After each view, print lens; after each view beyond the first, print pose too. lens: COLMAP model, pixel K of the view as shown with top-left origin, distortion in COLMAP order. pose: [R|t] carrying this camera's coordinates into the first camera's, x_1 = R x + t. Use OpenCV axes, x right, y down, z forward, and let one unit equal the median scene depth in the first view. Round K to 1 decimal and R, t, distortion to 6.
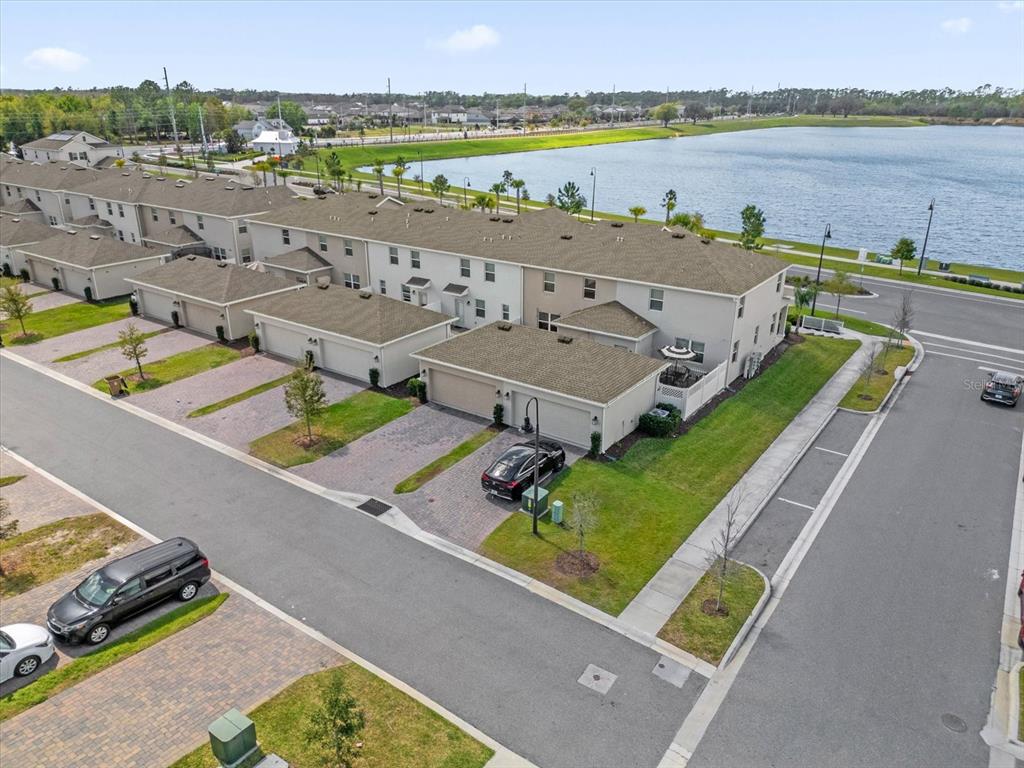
lens RADIAL K [[715.5, 0, 512.0], [0, 715.5, 384.0], [0, 0, 1]] dist [0.064523, -0.052679]
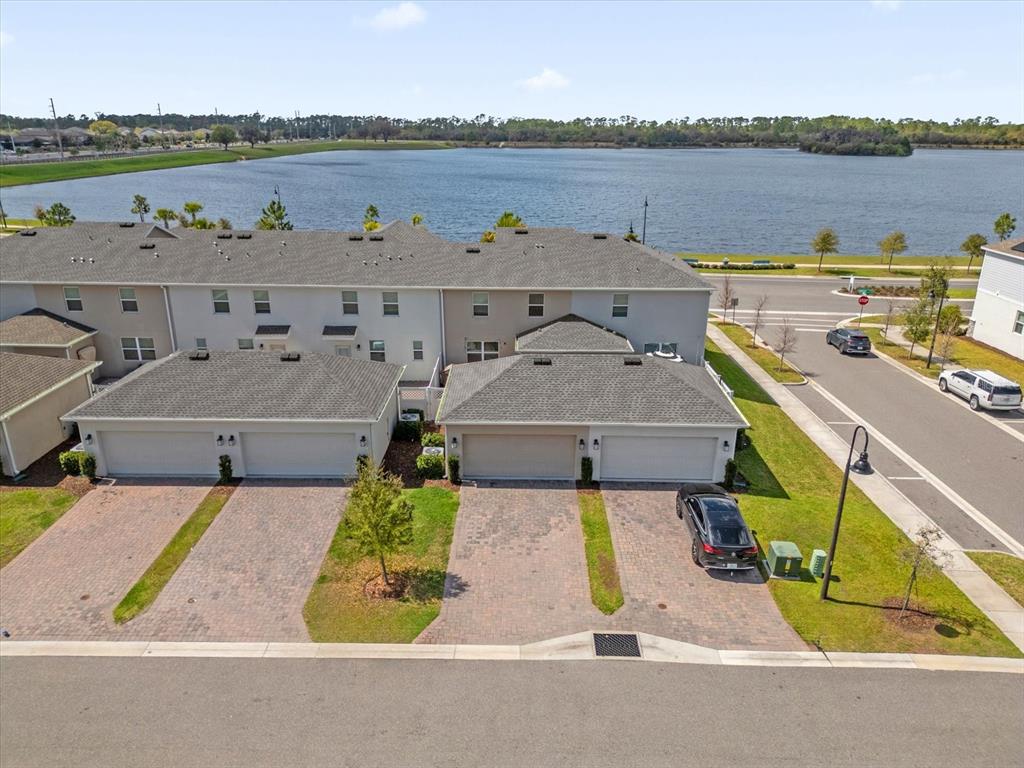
lens RADIAL K [[715.5, 0, 512.0], [0, 715.5, 384.0], [0, 0, 1]] dist [0.064523, -0.052679]
pose [[0.824928, -0.191738, 0.531725, -0.355239], [0.208613, 0.977572, 0.028862, -0.065273], [-0.525333, 0.087115, 0.846425, 0.276530]]
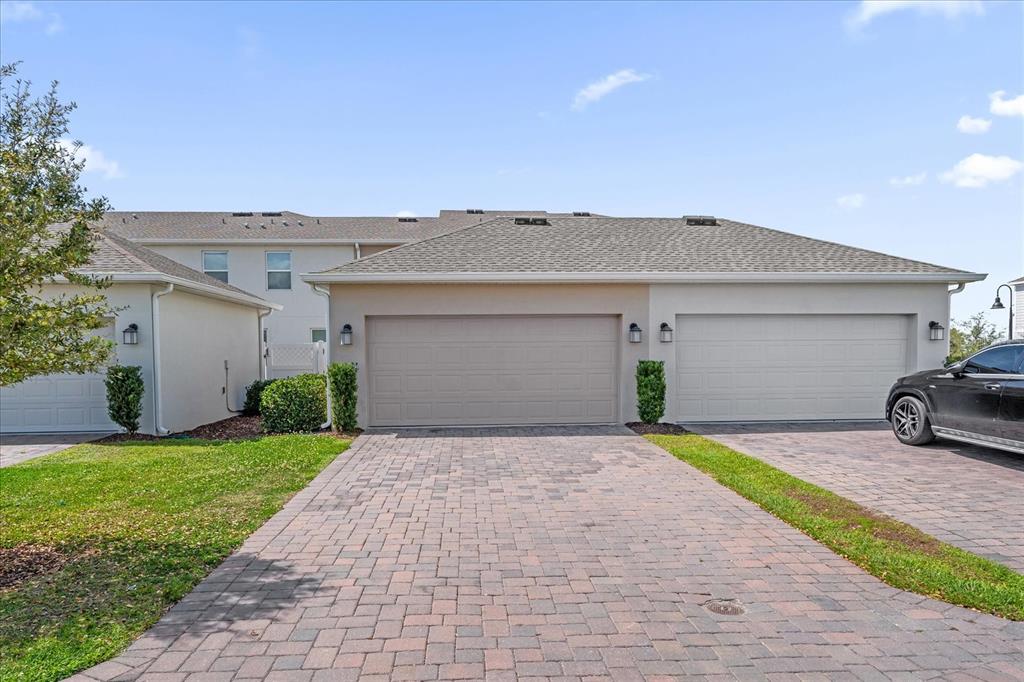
lens RADIAL K [[682.5, 0, 512.0], [0, 682.5, 341.0], [0, 0, 1]] dist [-0.003984, 0.000564]
pose [[0.775723, -0.020174, 0.630751, -0.203055], [0.247473, 0.929157, -0.274634, 0.069780], [-0.580527, 0.369133, 0.725761, 0.584982]]
